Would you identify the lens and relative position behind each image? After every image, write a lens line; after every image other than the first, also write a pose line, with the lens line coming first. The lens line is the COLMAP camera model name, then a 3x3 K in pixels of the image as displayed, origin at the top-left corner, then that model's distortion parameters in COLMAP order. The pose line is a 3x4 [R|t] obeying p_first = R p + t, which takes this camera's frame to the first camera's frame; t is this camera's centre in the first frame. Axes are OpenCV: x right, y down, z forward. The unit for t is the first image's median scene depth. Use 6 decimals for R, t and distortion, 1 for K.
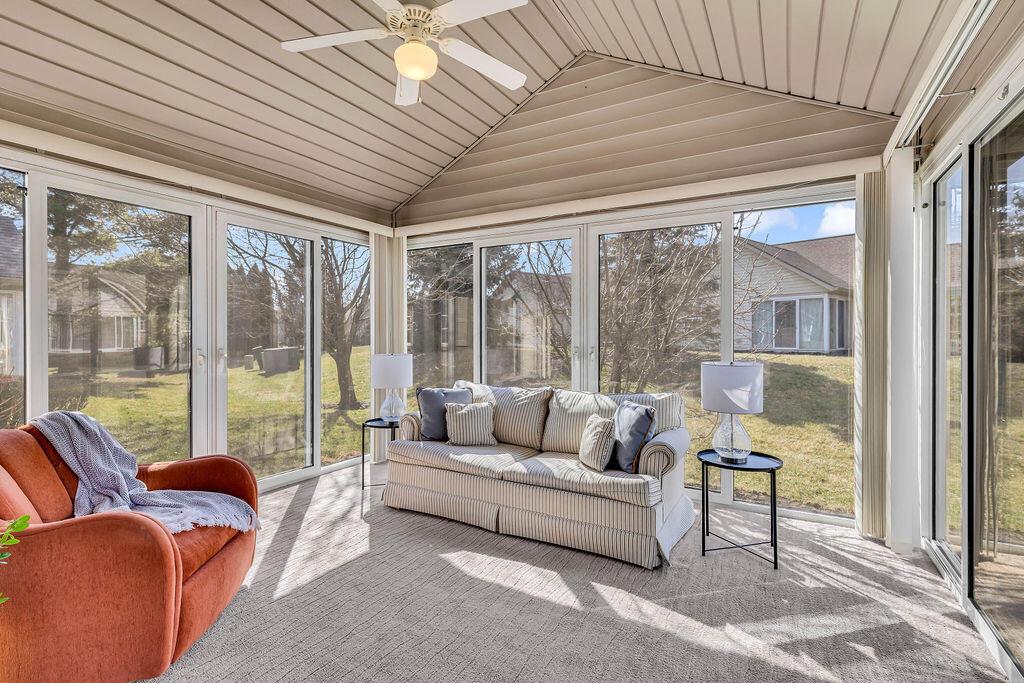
lens RADIAL K [[481.9, 0, 531.1], [0, 481.9, 337.4], [0, 0, 1]] dist [0.013167, -0.000206]
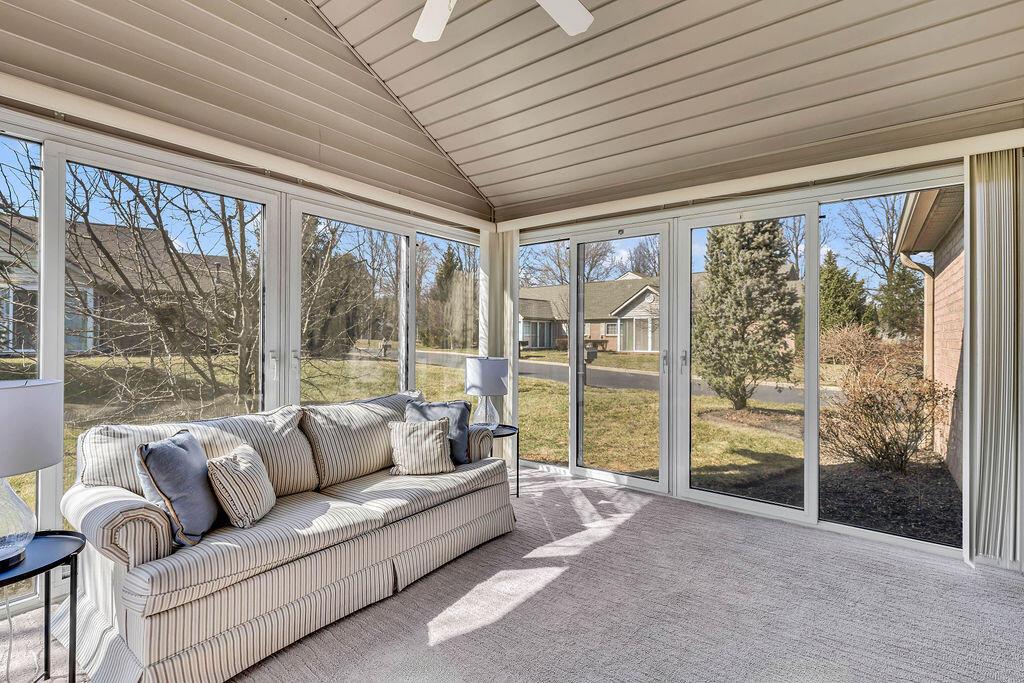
lens RADIAL K [[470.2, 0, 508.3], [0, 470.2, 335.9], [0, 0, 1]] dist [0.001872, -0.000073]
pose [[0.157748, 0.002961, 0.987475, -1.033649], [-0.003072, 0.999992, -0.002508, -0.002201], [-0.987475, -0.002638, 0.157756, 0.938251]]
